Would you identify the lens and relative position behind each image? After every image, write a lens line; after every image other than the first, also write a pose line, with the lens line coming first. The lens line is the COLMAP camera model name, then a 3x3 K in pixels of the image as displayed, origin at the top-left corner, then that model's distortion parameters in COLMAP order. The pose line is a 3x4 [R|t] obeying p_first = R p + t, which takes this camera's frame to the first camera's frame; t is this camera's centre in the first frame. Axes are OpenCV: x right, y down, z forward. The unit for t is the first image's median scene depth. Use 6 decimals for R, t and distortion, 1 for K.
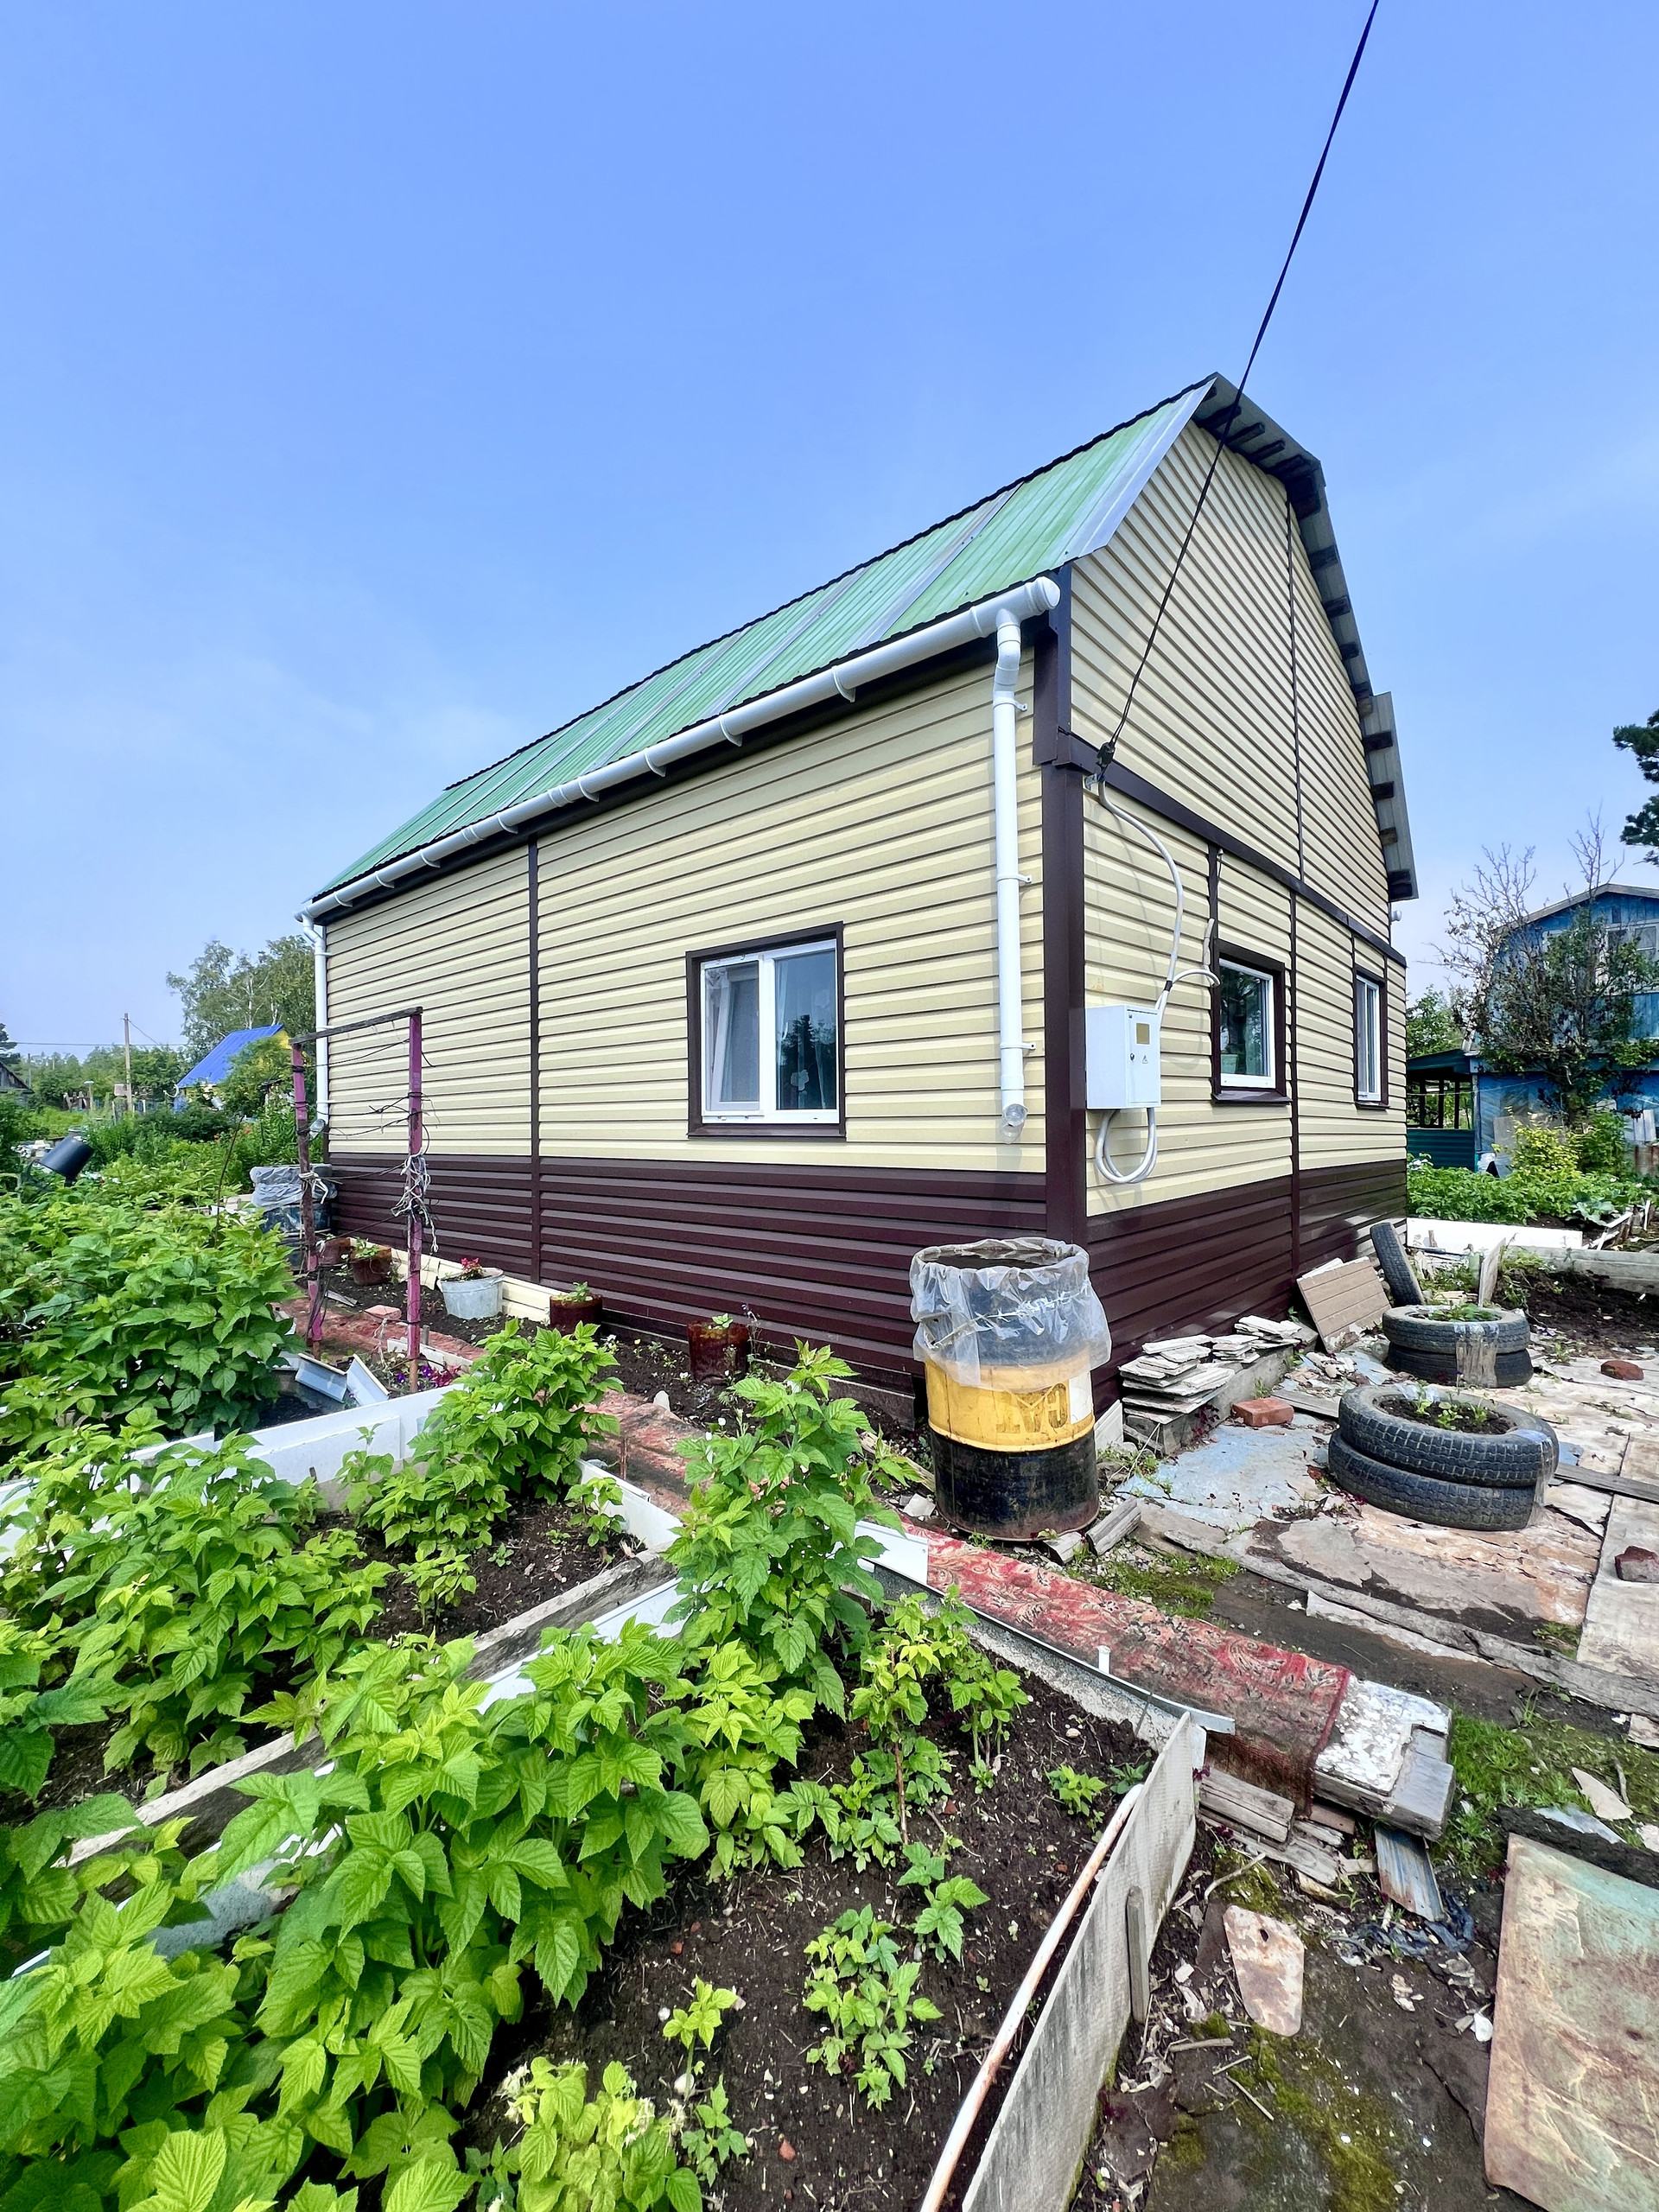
lens RADIAL K [[901.9, 0, 830.2], [0, 901.9, 1109.0], [0, 0, 1]] dist [0.002203, 0.000795]
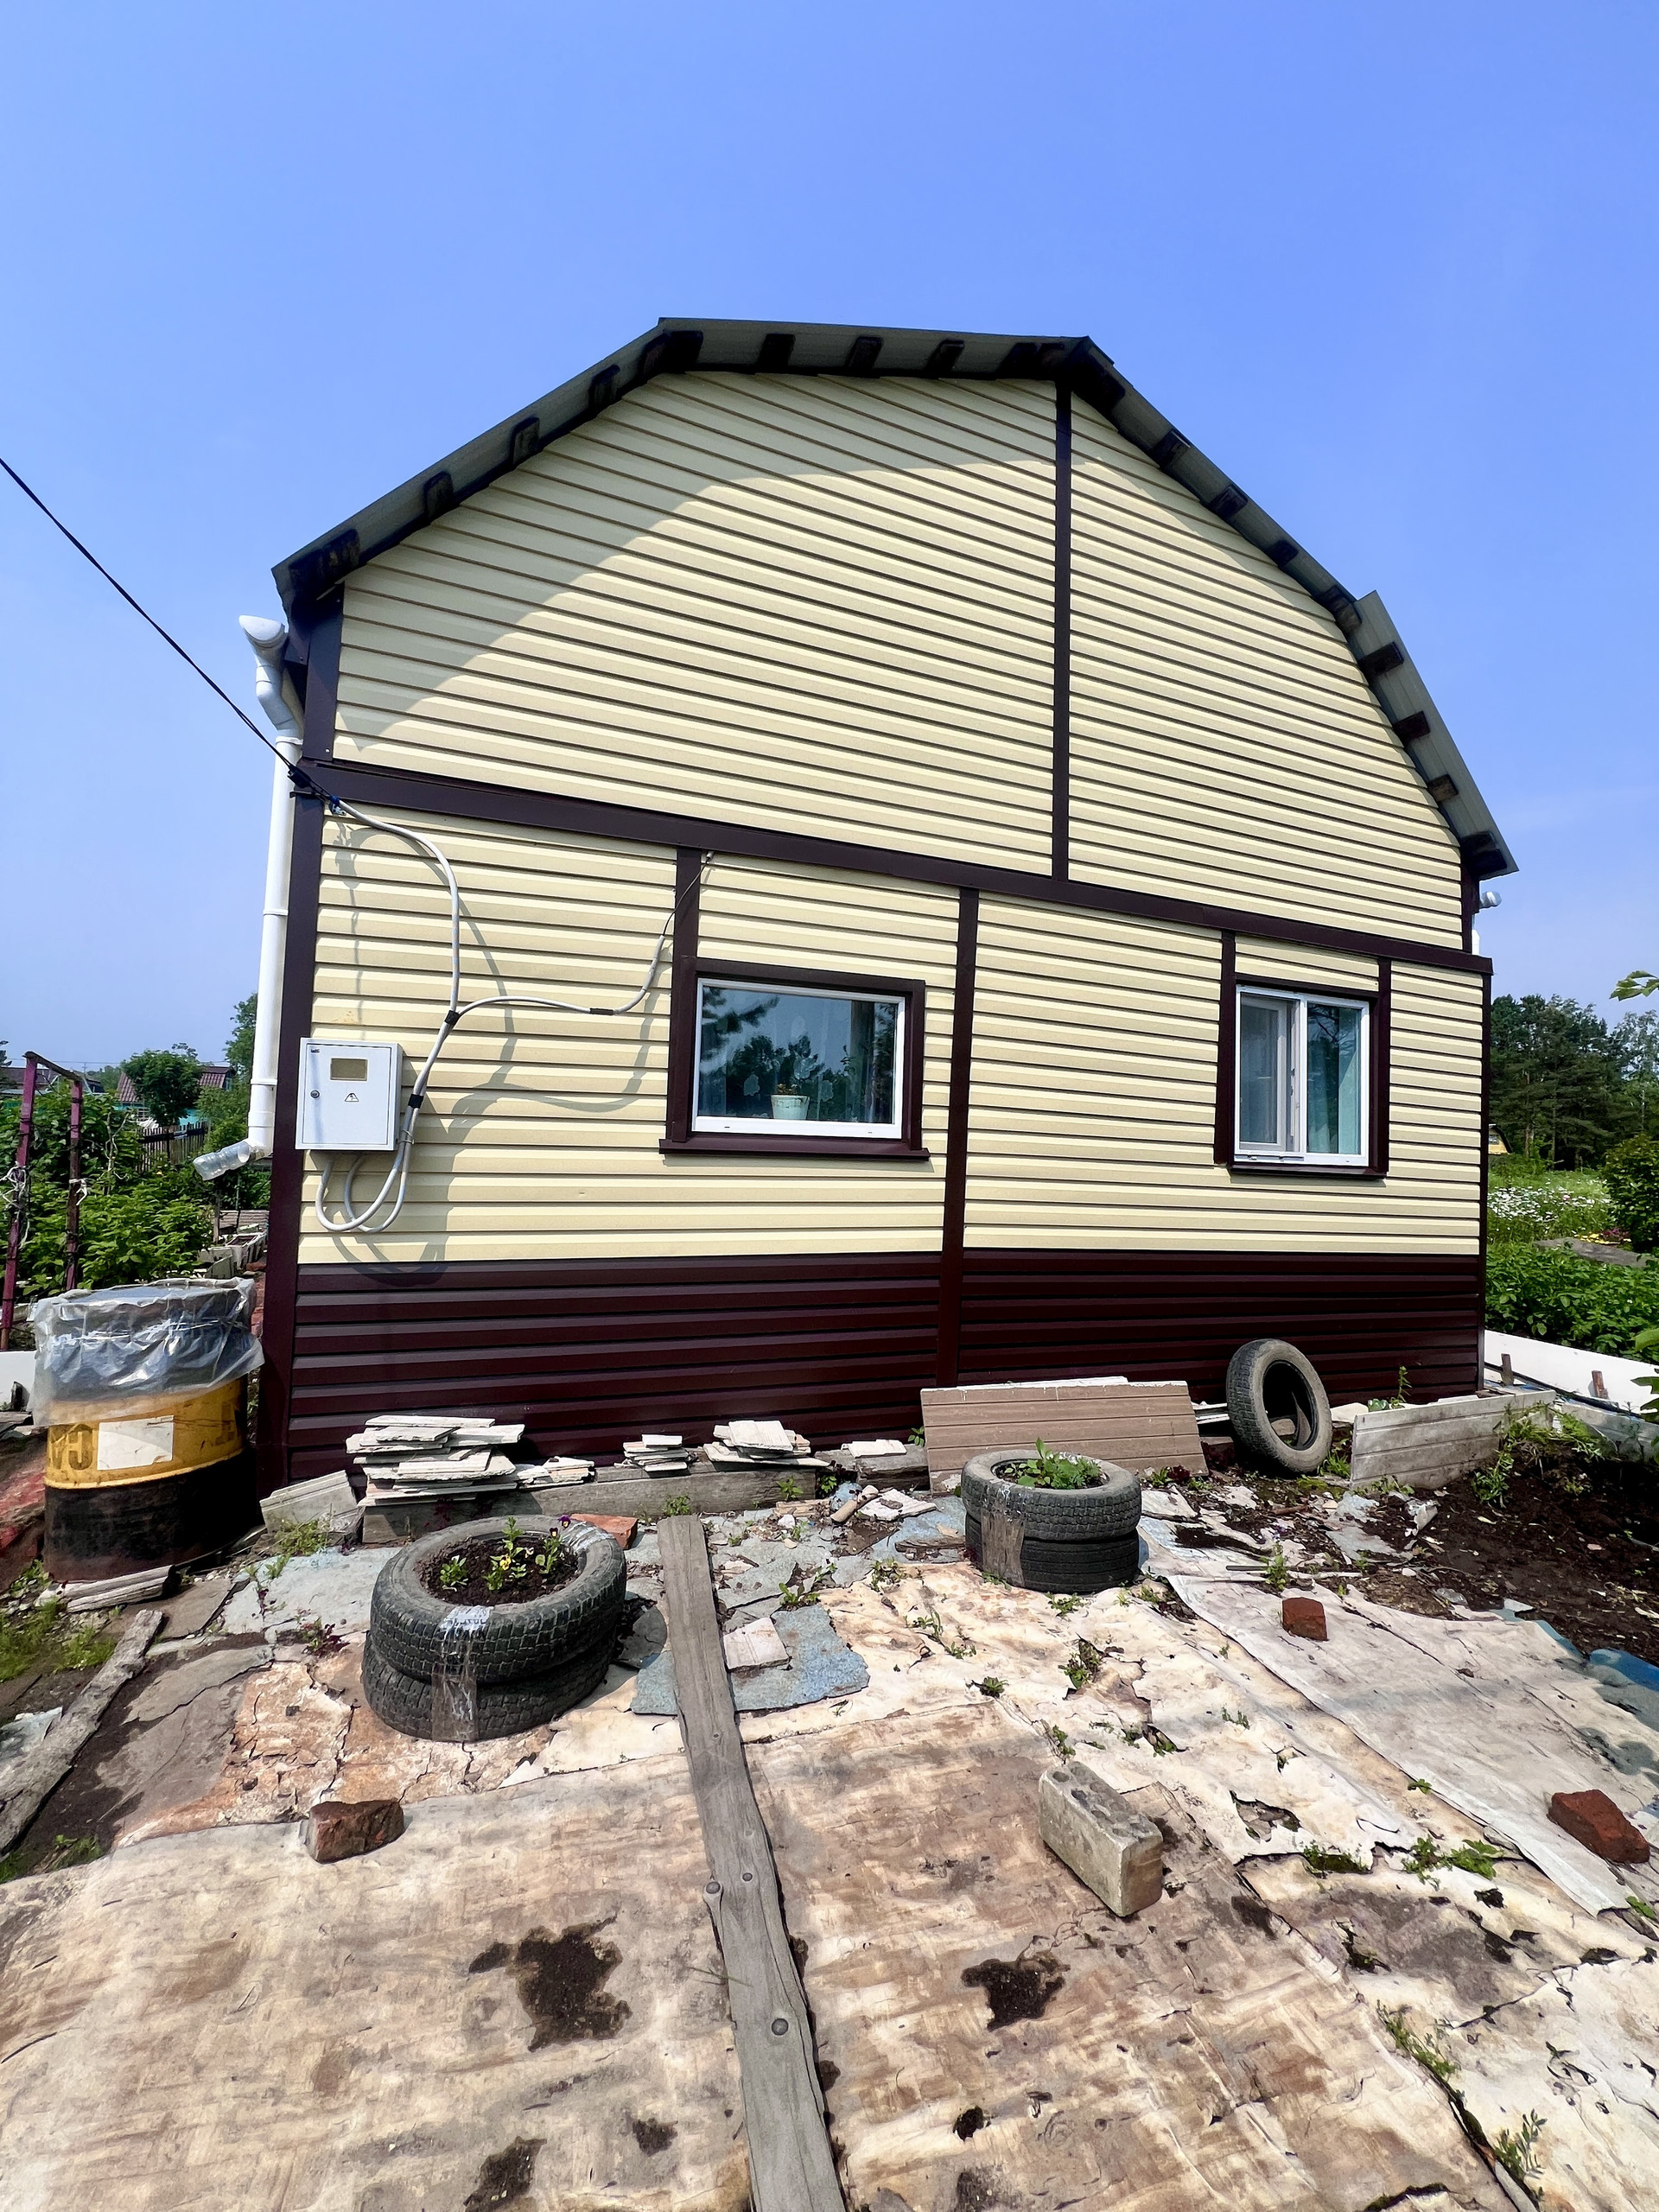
lens RADIAL K [[901.9, 0, 832.0], [0, 901.9, 1101.7], [0, 0, 1]] dist [0.002203, 0.000795]
pose [[0.888906, 0.016423, -0.457795, 0.798775], [-0.038926, 0.998451, -0.039766, -0.021128], [0.456432, 0.053168, 0.888168, 0.271115]]
